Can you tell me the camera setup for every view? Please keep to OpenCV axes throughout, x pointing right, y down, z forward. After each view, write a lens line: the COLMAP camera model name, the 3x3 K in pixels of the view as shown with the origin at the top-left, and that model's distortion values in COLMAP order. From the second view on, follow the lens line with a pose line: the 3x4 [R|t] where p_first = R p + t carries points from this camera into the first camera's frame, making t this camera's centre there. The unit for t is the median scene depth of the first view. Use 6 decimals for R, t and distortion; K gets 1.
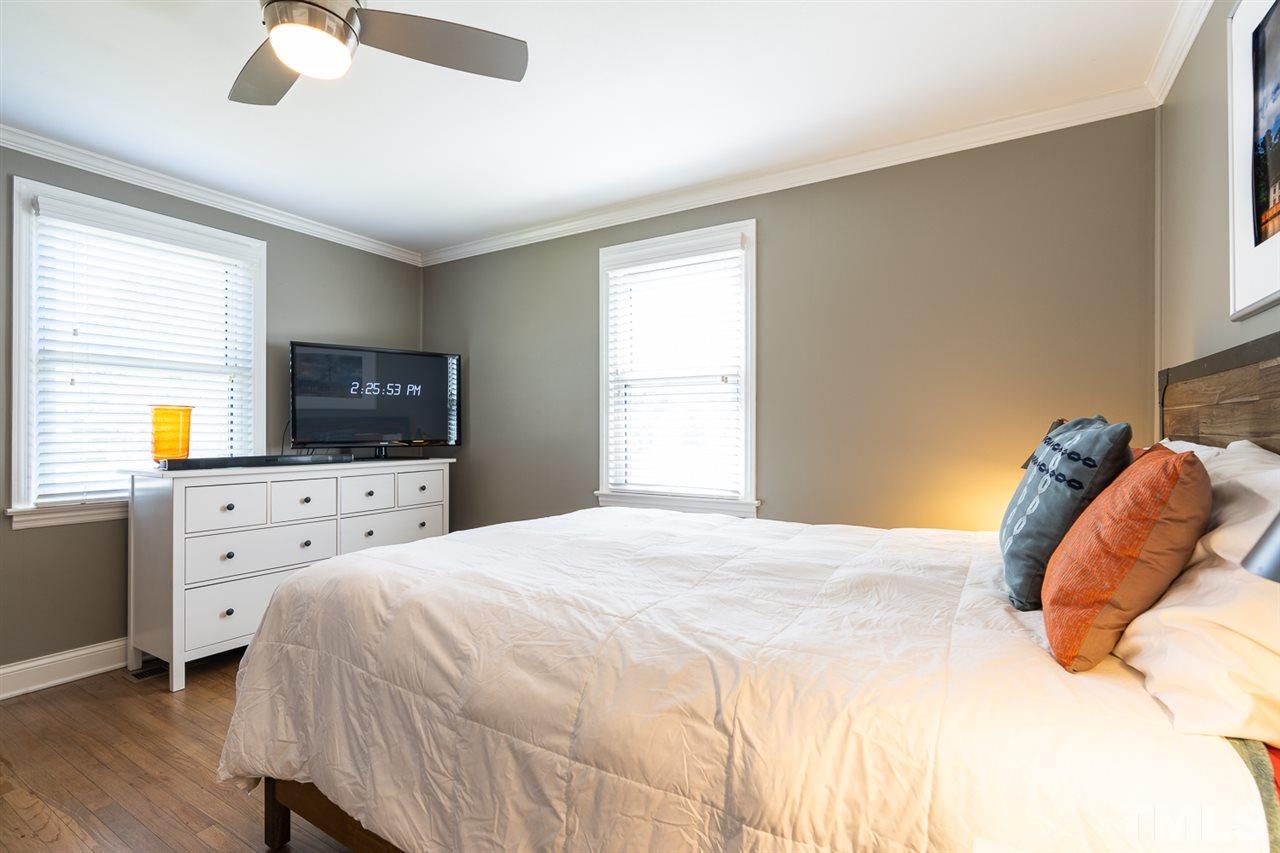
lens RADIAL K [[593.3, 0, 641.6], [0, 593.3, 433.3], [0, 0, 1]] dist [-0.001695, 0.000551]
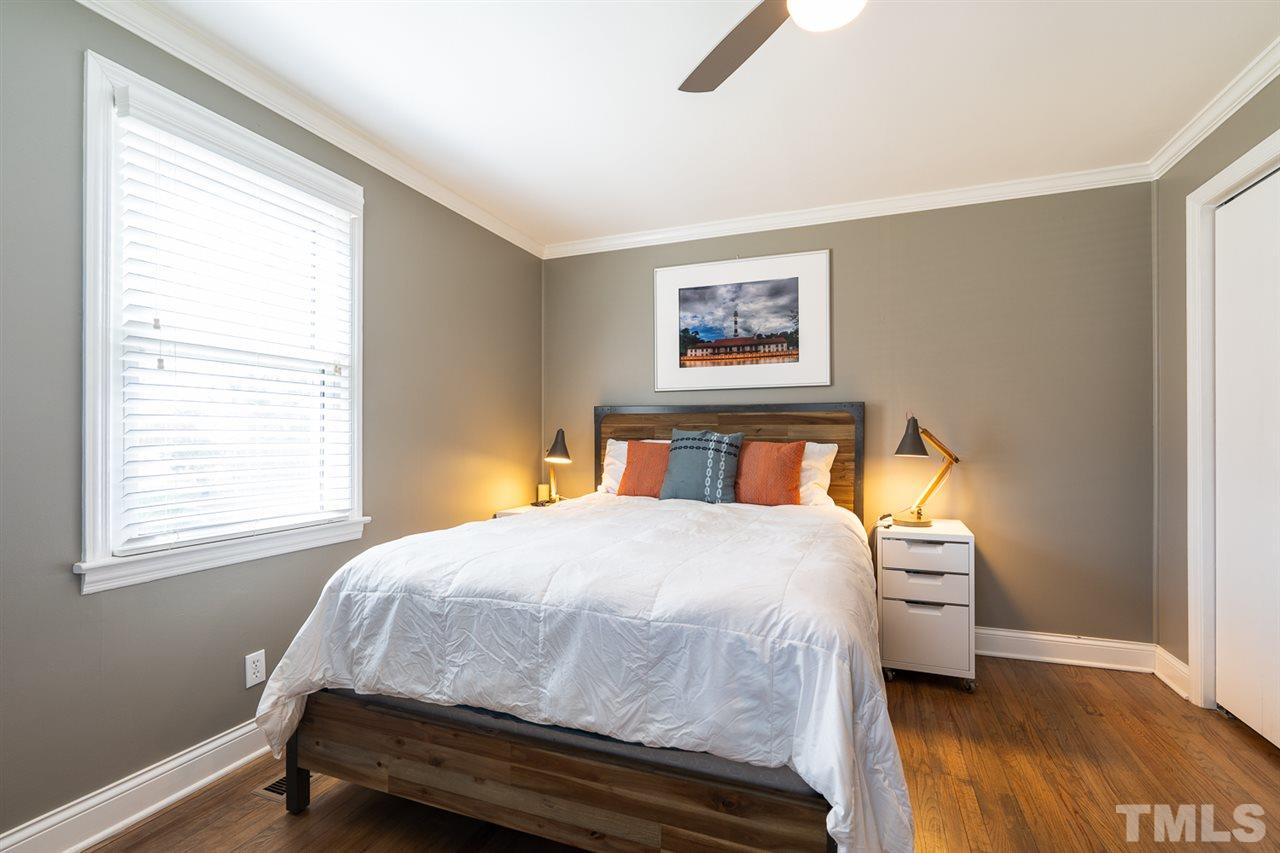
lens RADIAL K [[586.6, 0, 641.3], [0, 586.6, 431.5], [0, 0, 1]] dist [-0.006996, 0.002884]
pose [[-0.195777, 0.005759, 0.980631, -1.451360], [0.002299, 0.999983, -0.005414, -0.007152], [-0.980646, 0.001194, -0.195787, 1.563654]]
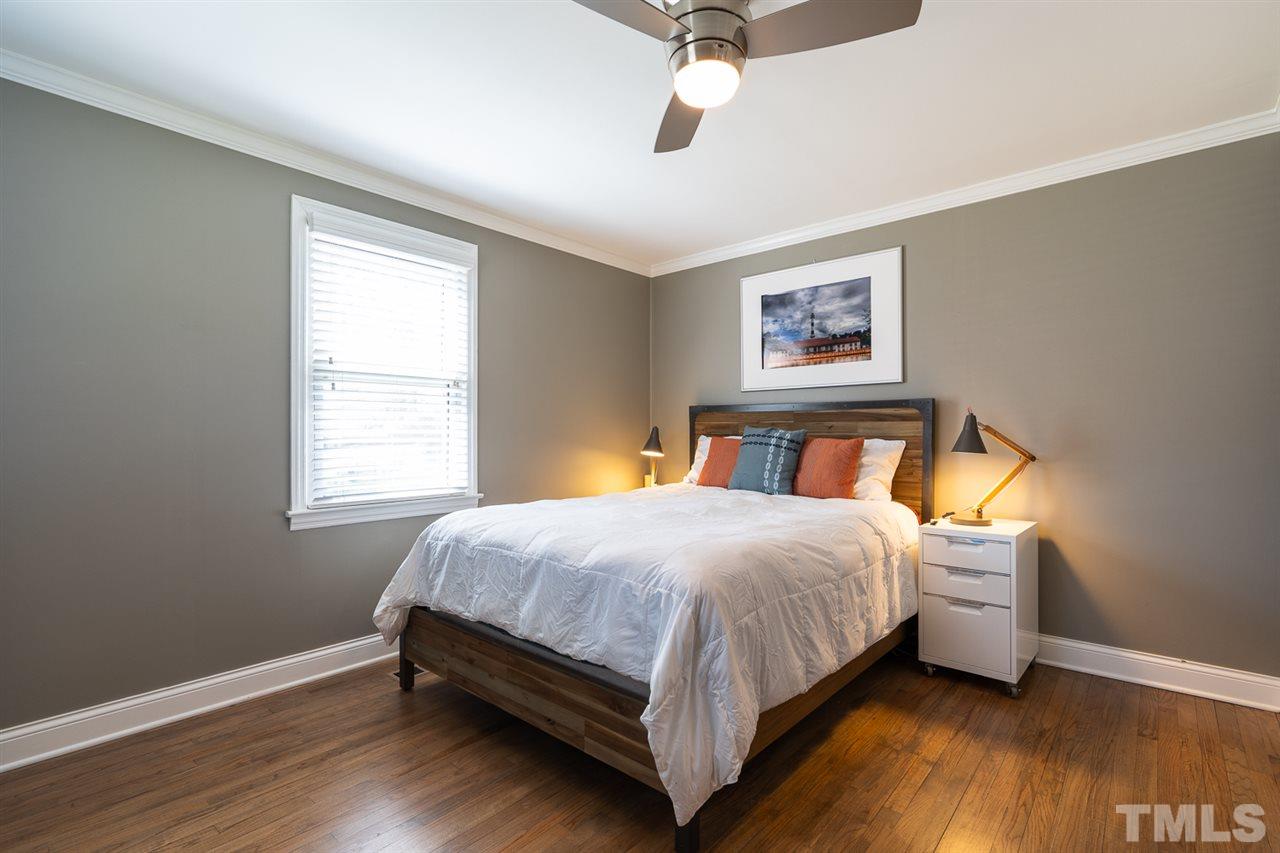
lens RADIAL K [[590.9, 0, 648.4], [0, 590.9, 430.0], [0, 0, 1]] dist [-0.005227, 0.000390]
pose [[0.152115, 0.002788, 0.988359, -1.781614], [0.003375, 0.999989, -0.003340, -0.006132], [-0.988357, 0.003844, 0.152104, 1.022813]]
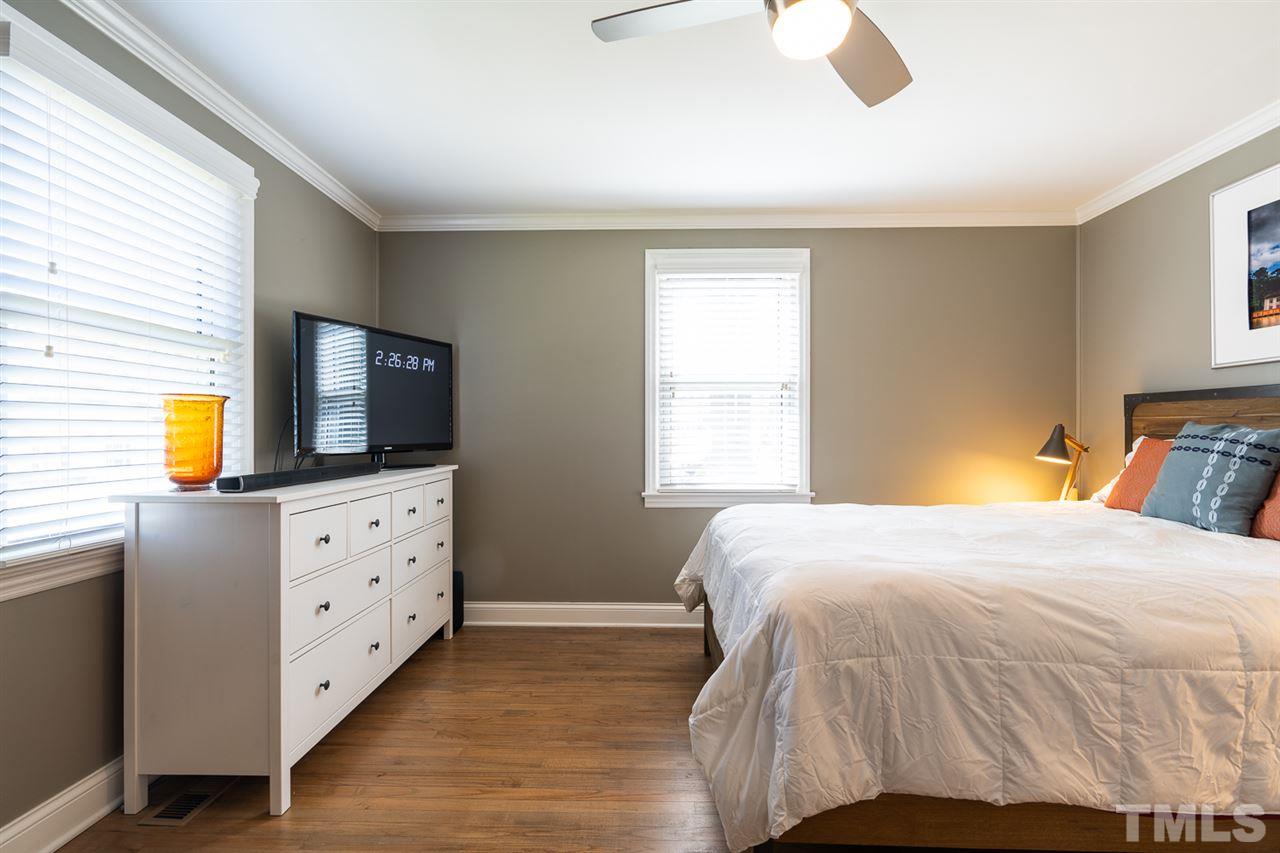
lens RADIAL K [[586.6, 0, 641.3], [0, 586.6, 431.5], [0, 0, 1]] dist [-0.006996, 0.002884]
pose [[0.863960, -0.001222, 0.503559, -1.357701], [0.003464, 0.999988, -0.003517, -0.004146], [-0.503549, 0.004783, 0.863954, 0.361160]]
